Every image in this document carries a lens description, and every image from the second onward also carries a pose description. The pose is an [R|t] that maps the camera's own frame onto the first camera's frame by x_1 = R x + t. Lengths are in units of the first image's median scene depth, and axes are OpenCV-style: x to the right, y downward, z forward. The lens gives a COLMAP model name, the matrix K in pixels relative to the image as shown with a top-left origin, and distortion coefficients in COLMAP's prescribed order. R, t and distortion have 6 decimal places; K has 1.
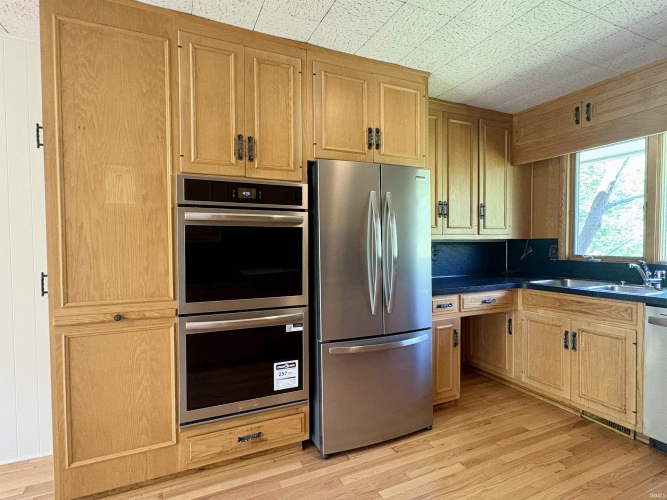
lens RADIAL K [[355.0, 0, 334.7], [0, 355.0, 250.7], [0, 0, 1]] dist [-0.006619, 0.004337]
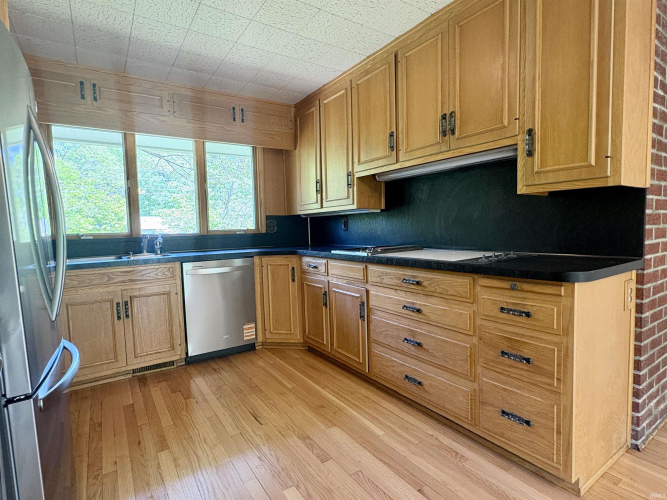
lens RADIAL K [[355.0, 0, 334.3], [0, 355.0, 249.2], [0, 0, 1]] dist [-0.006619, 0.004337]
pose [[-0.157802, -0.054952, 0.985941, -0.465919], [0.056468, 0.996314, 0.064568, 0.040424], [-0.985855, 0.065863, -0.154117, 0.532556]]
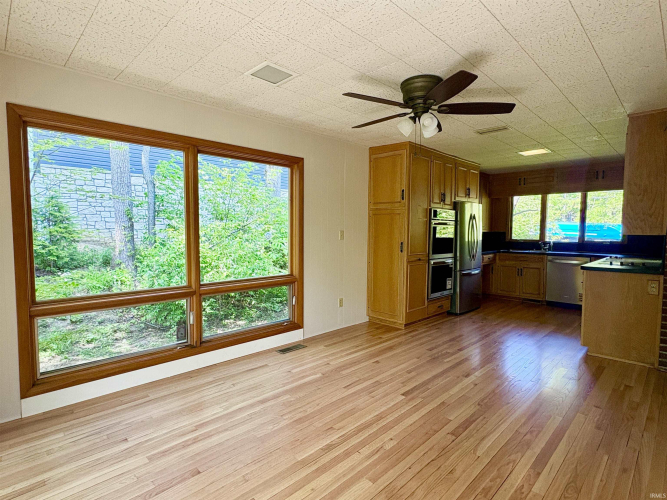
lens RADIAL K [[355.0, 0, 332.4], [0, 355.0, 250.4], [0, 0, 1]] dist [-0.006619, 0.004337]
pose [[0.940755, -0.010531, 0.338922, -1.483490], [0.000062, 0.999523, 0.030887, 0.018947], [-0.339086, -0.029036, 0.940307, -0.950210]]
